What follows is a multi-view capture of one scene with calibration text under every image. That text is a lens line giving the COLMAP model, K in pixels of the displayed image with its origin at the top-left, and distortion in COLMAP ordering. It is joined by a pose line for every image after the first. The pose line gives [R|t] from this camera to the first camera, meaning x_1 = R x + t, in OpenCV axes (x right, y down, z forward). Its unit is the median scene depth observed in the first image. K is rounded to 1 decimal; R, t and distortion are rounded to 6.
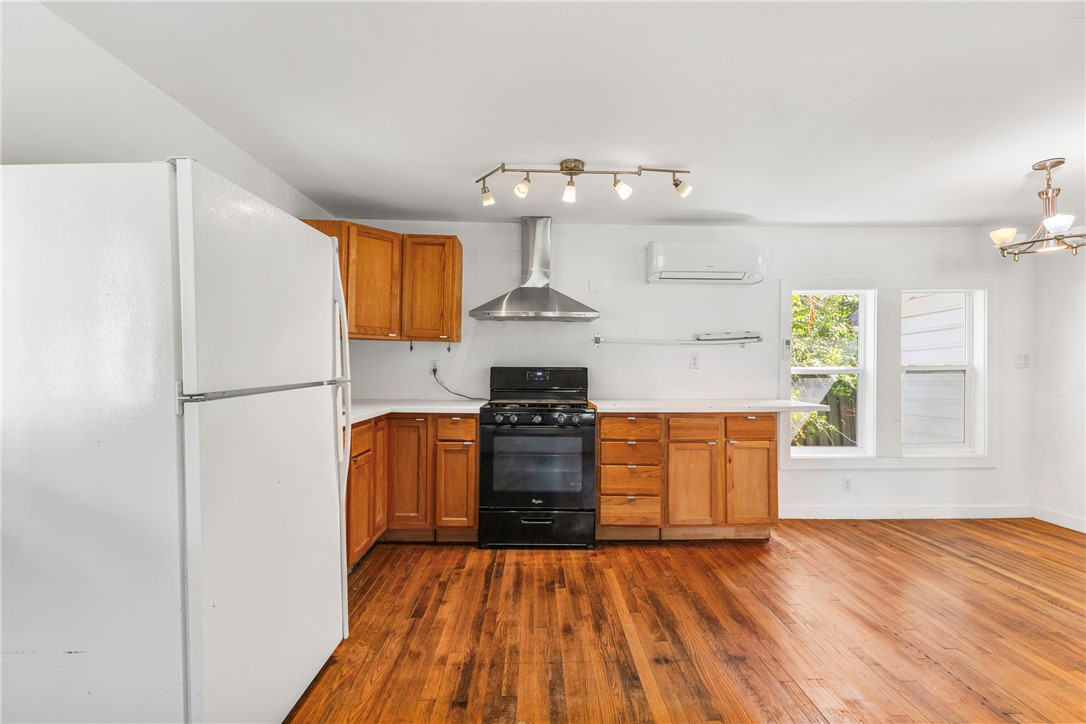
lens RADIAL K [[468.8, 0, 544.2], [0, 468.8, 357.1], [0, 0, 1]] dist [0.002526, 0.000397]
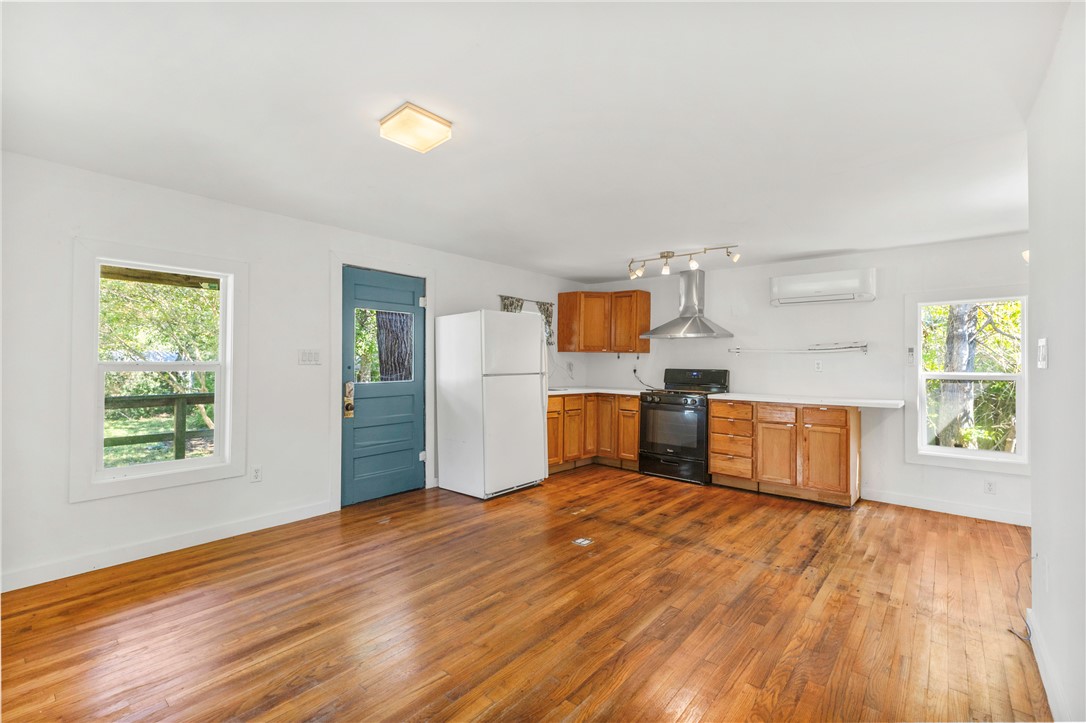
lens RADIAL K [[468.8, 0, 544.2], [0, 468.8, 356.6], [0, 0, 1]] dist [0.002526, 0.000397]
pose [[0.745584, -0.006365, -0.666381, 0.745815], [0.002054, 0.999972, -0.007253, -0.010467], [0.666408, 0.004038, 0.745576, -0.516785]]
